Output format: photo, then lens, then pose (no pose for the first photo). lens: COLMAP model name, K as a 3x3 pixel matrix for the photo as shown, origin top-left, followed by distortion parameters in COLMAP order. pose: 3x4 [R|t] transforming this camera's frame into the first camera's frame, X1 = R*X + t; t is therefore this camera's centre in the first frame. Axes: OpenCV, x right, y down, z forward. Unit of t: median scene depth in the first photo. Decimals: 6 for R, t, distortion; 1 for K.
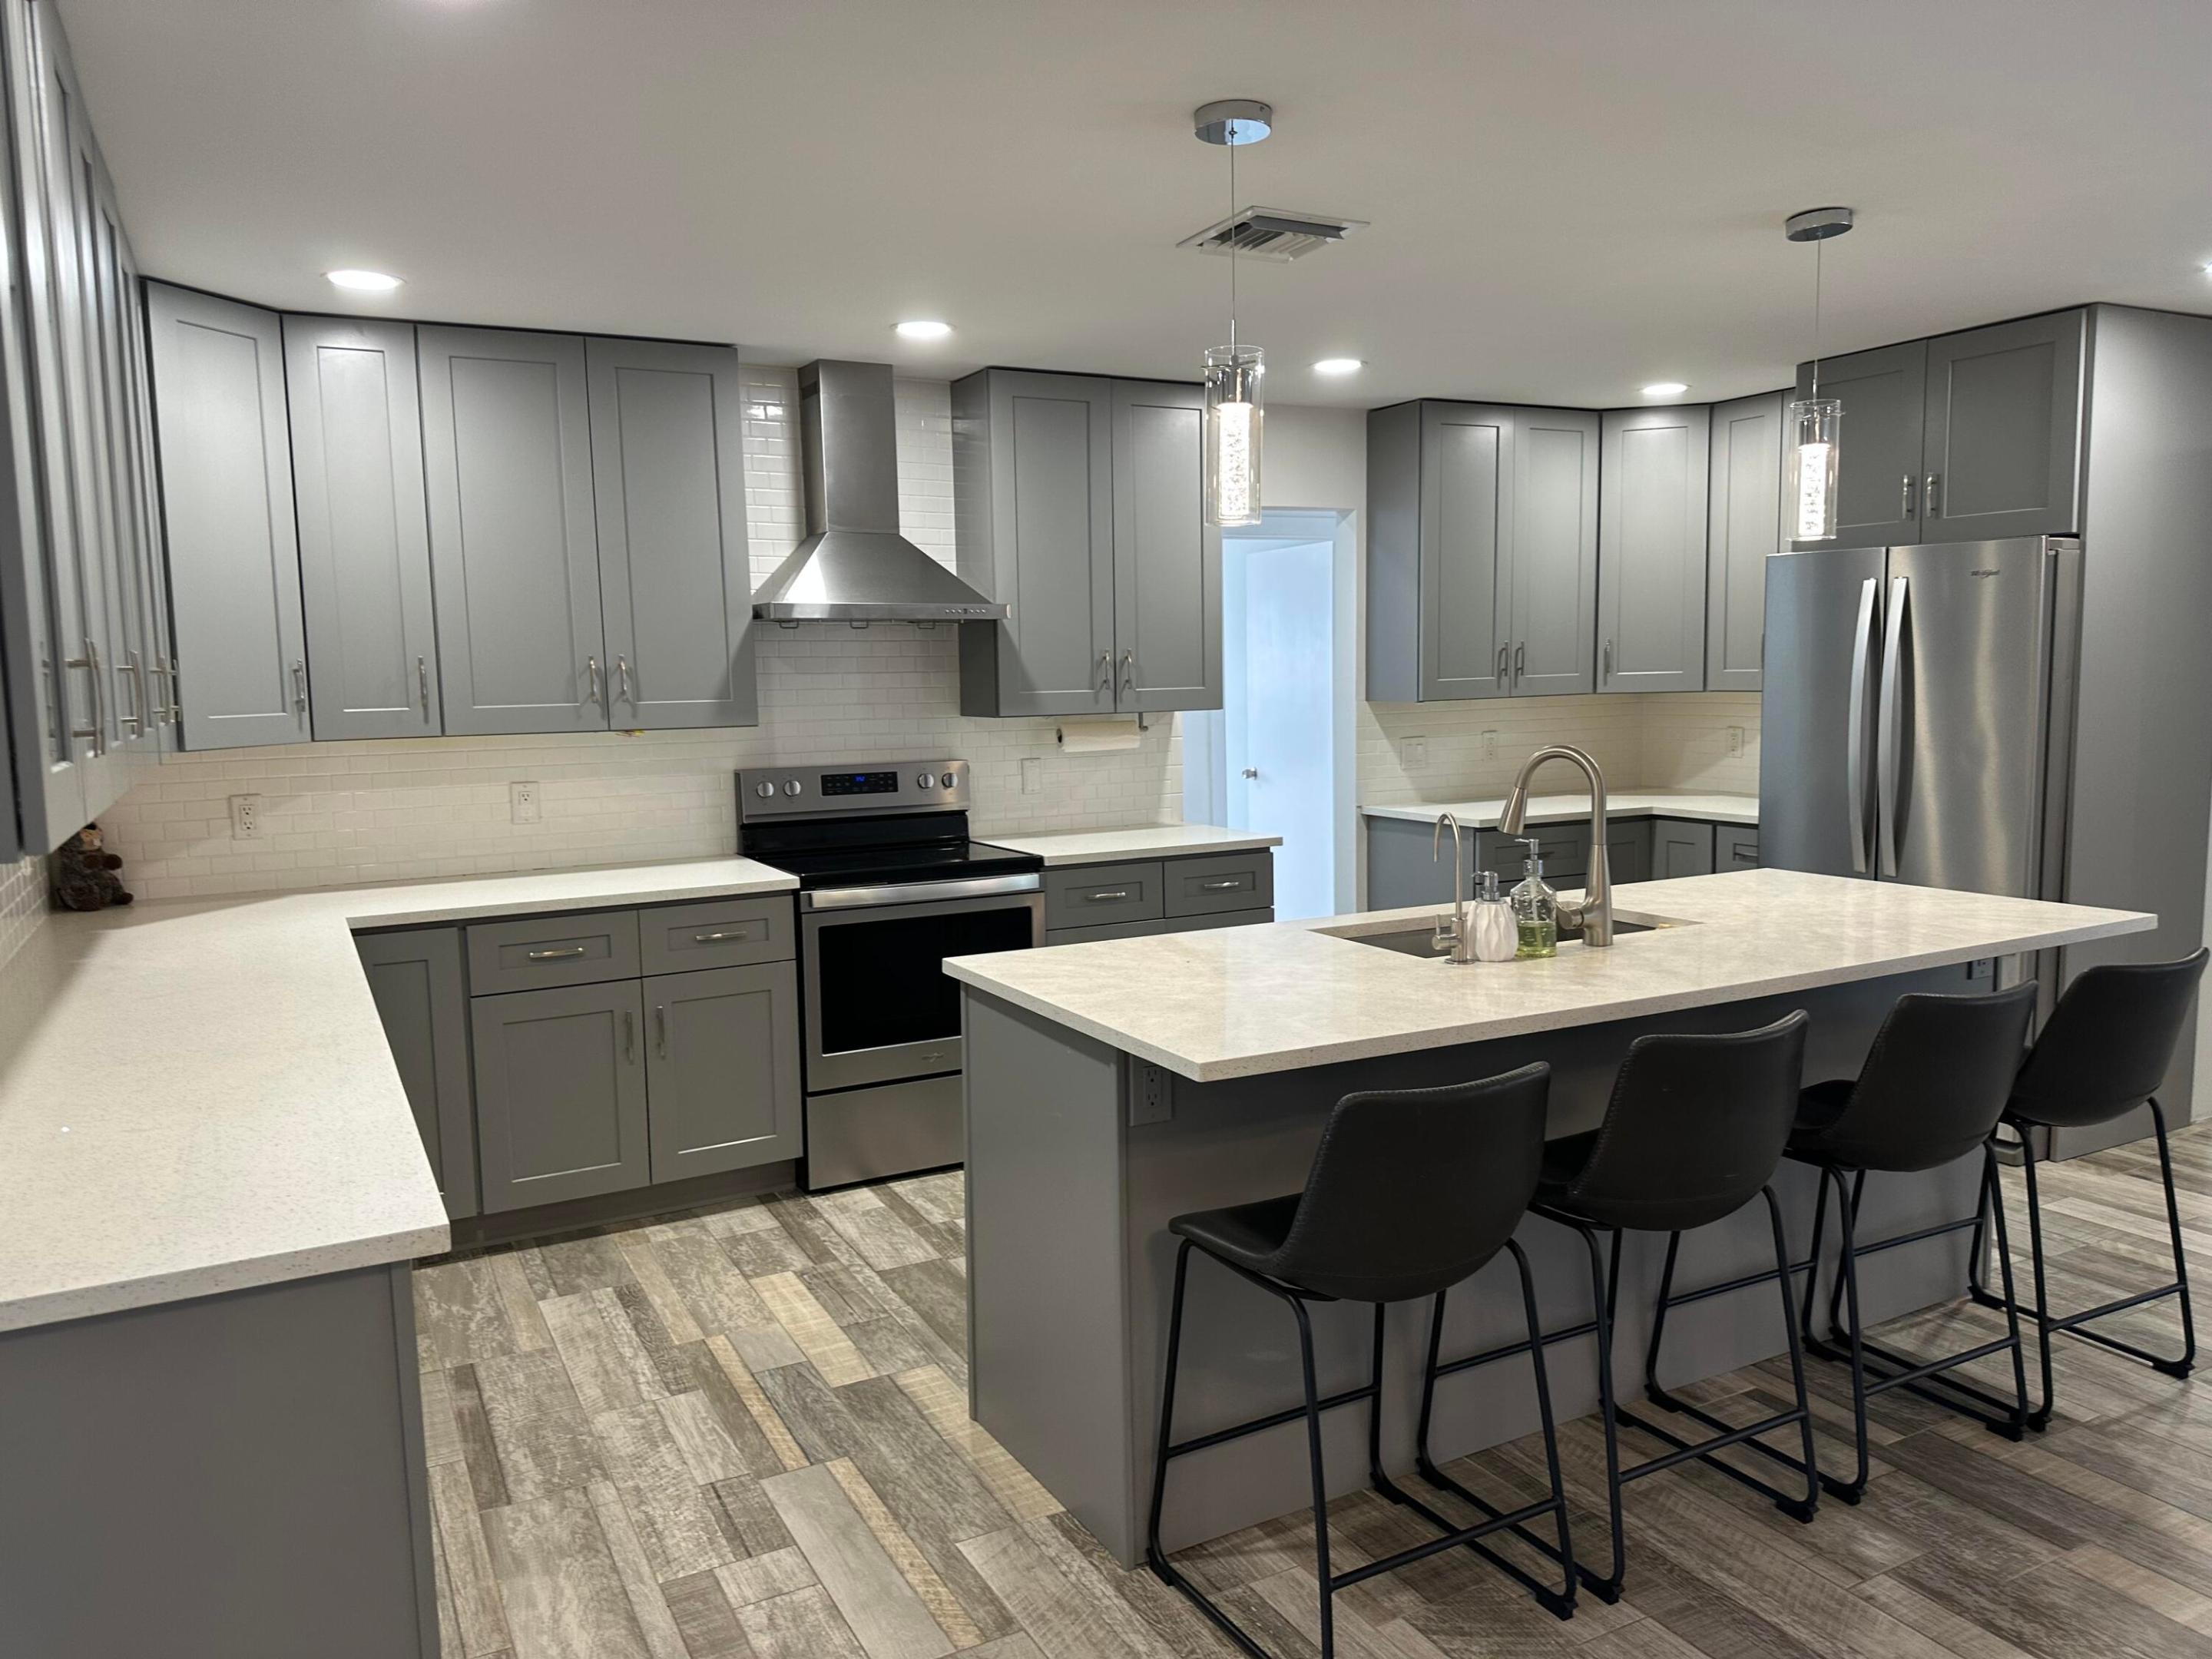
lens RADIAL K [[1538.1, 0, 1106.0], [0, 1538.1, 829.5], [0, 0, 1]] dist [0.110308, -0.161296]
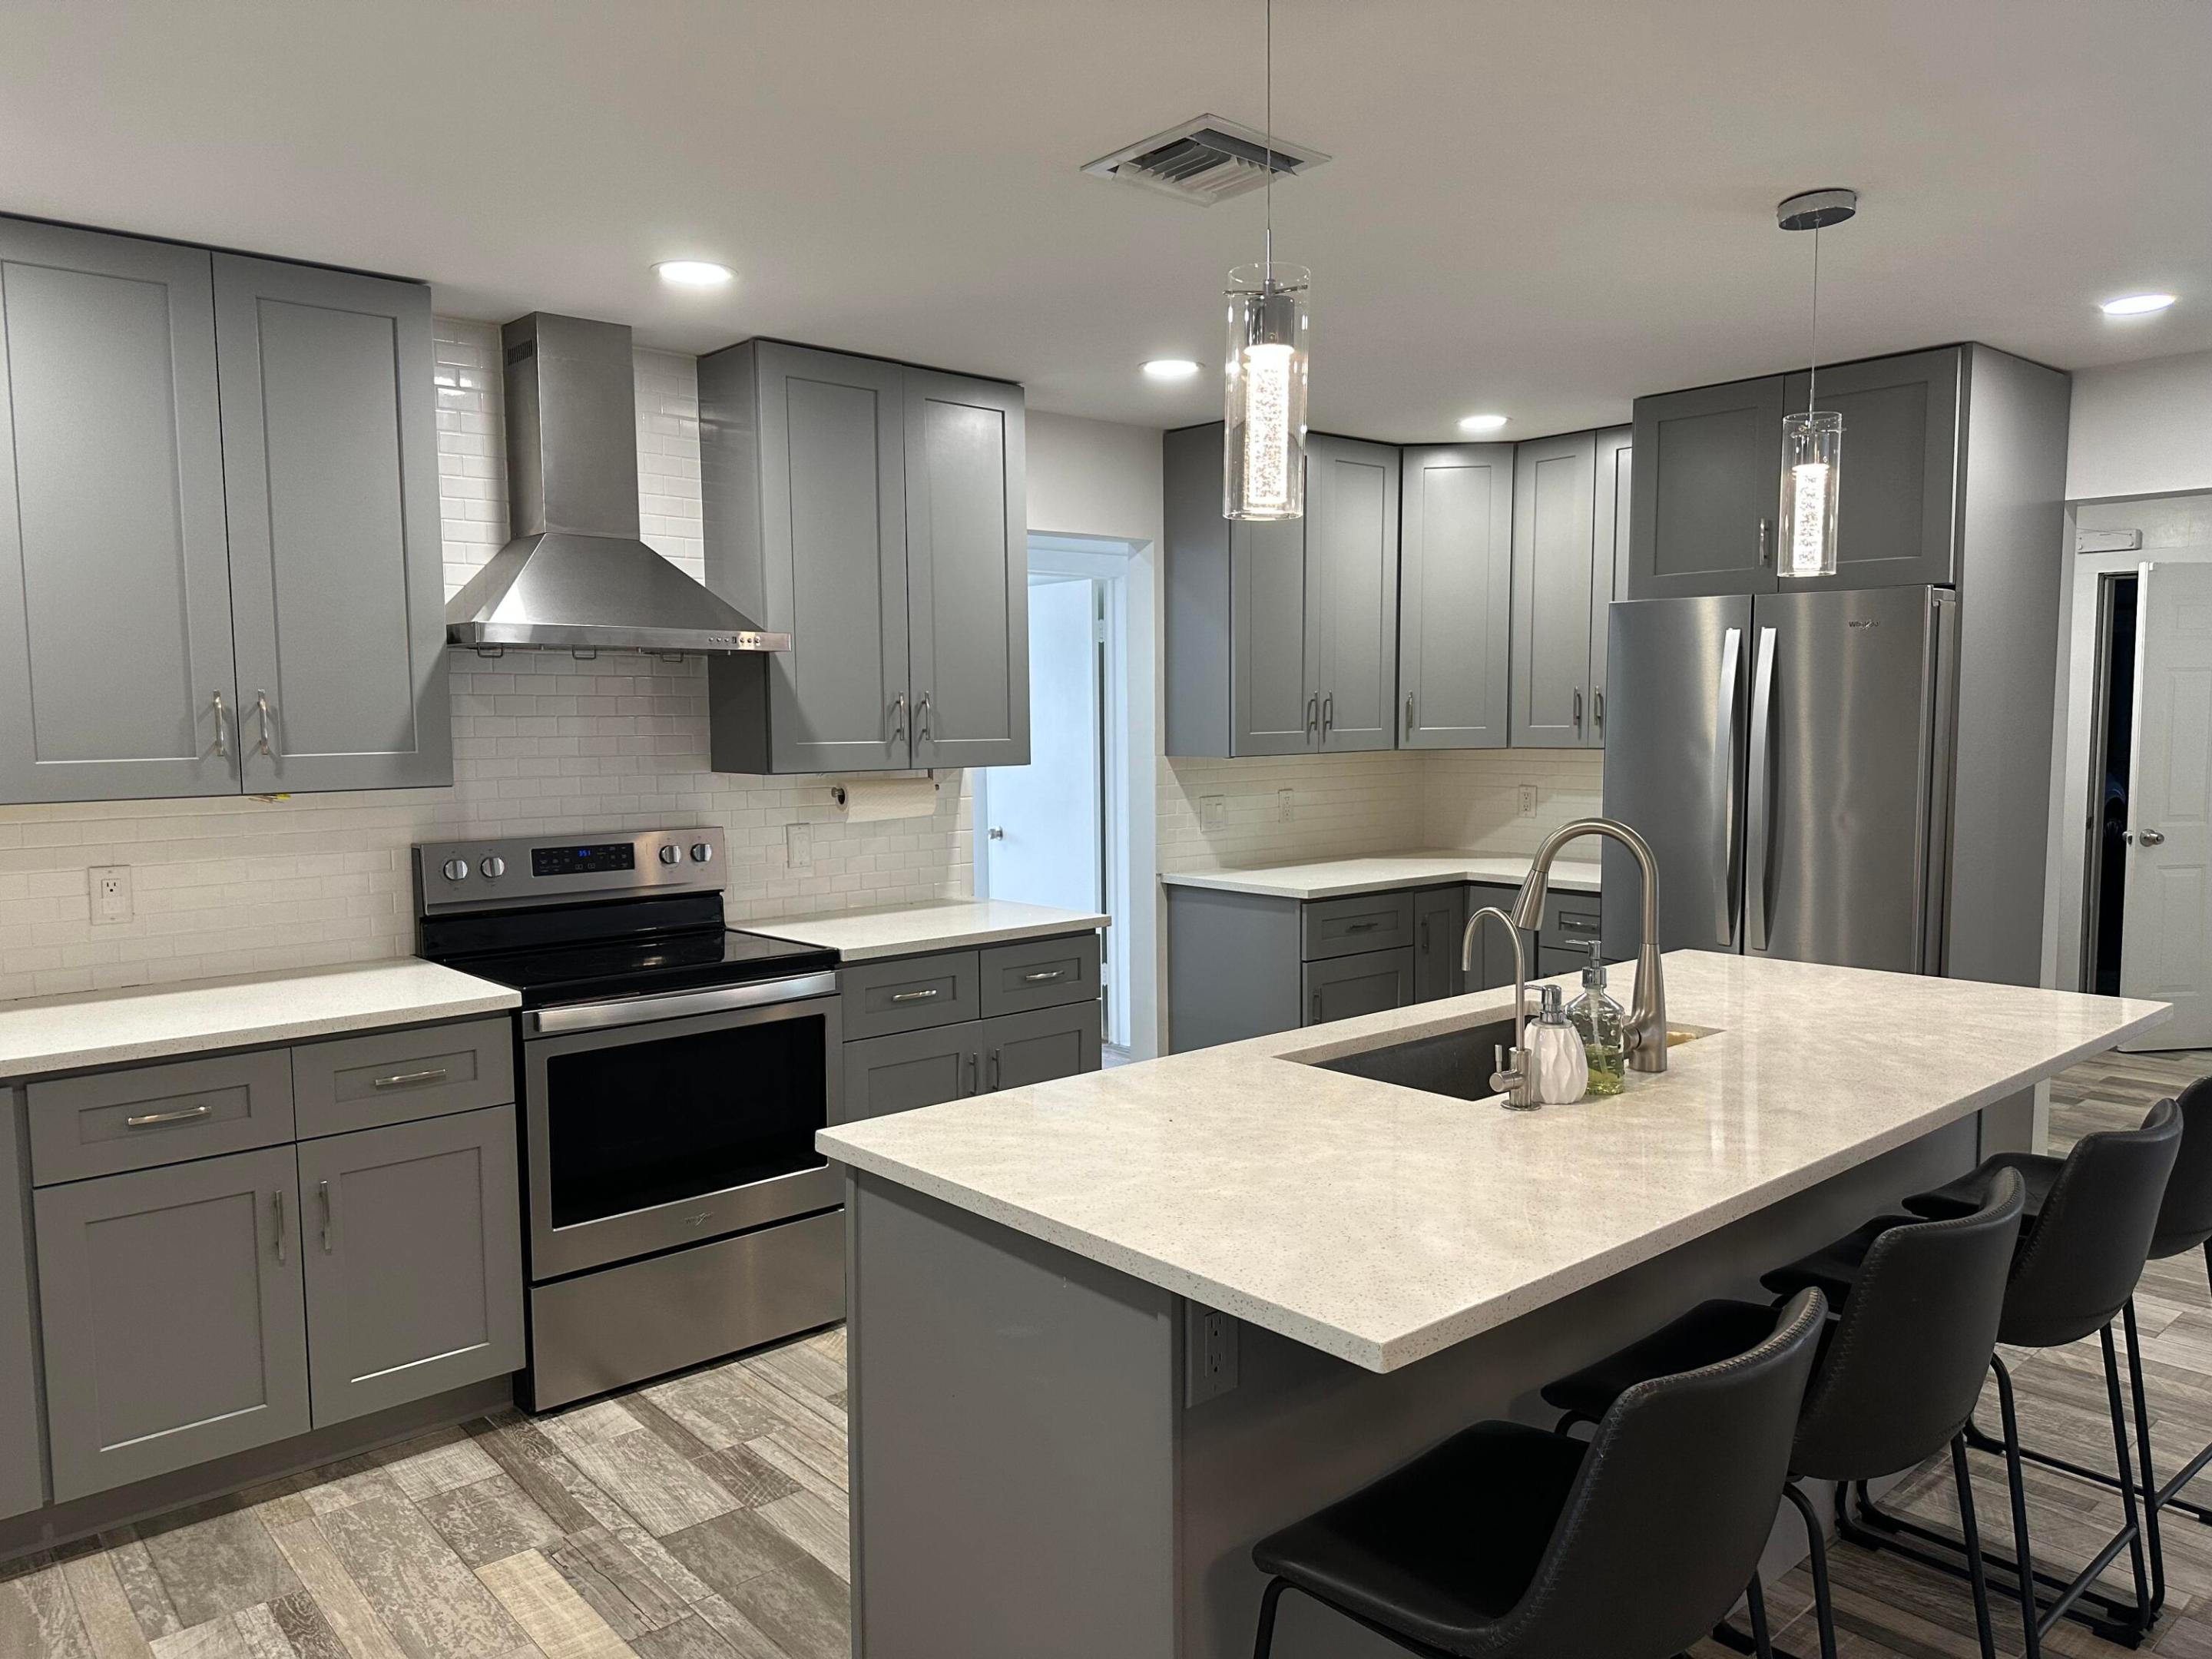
lens RADIAL K [[1563.6, 0, 1100.8], [0, 1563.6, 837.8], [0, 0, 1]] dist [0.008102, -0.005240]
pose [[0.973695, -0.007705, 0.227725, -0.103449], [0.014056, 0.999556, -0.026277, -0.020042], [-0.227421, 0.028786, 0.973371, 0.213524]]
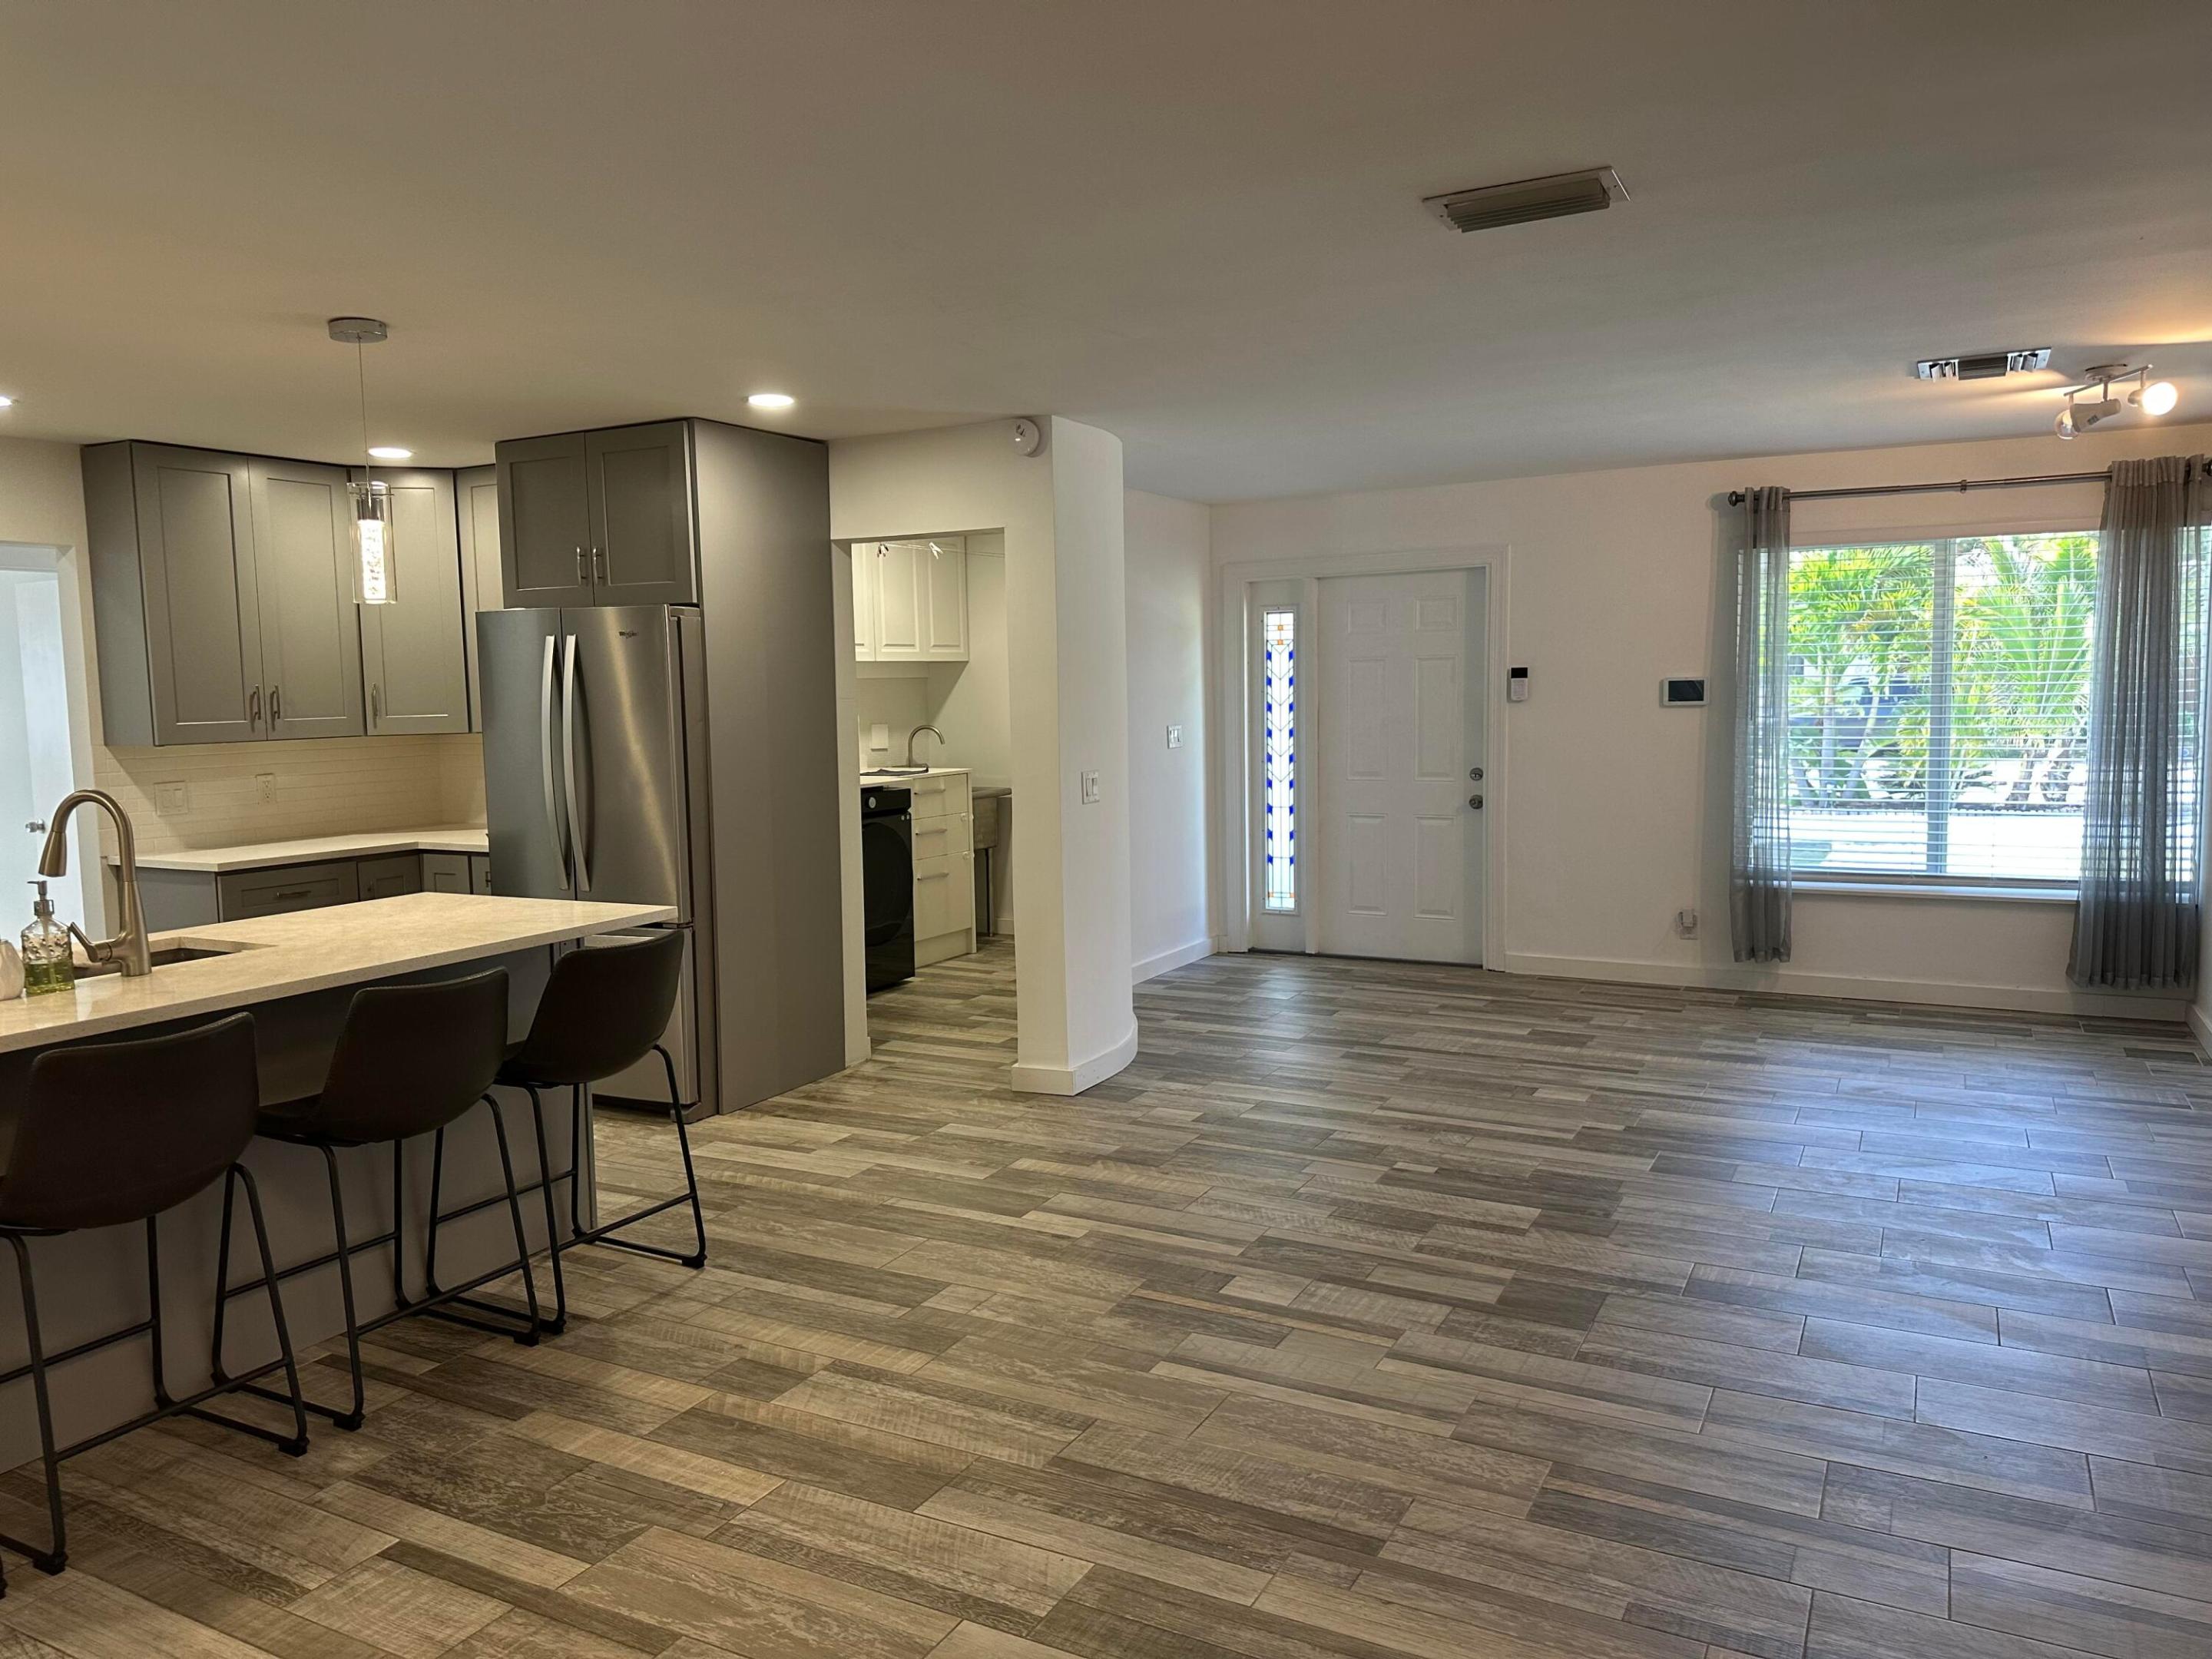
lens RADIAL K [[1538.1, 0, 1106.0], [0, 1538.1, 829.5], [0, 0, 1]] dist [0.110308, -0.161296]
pose [[0.829753, -0.048868, 0.555988, 0.210617], [0.062132, 0.998055, -0.005002, 0.015944], [-0.554662, 0.038695, 0.831176, -0.202915]]
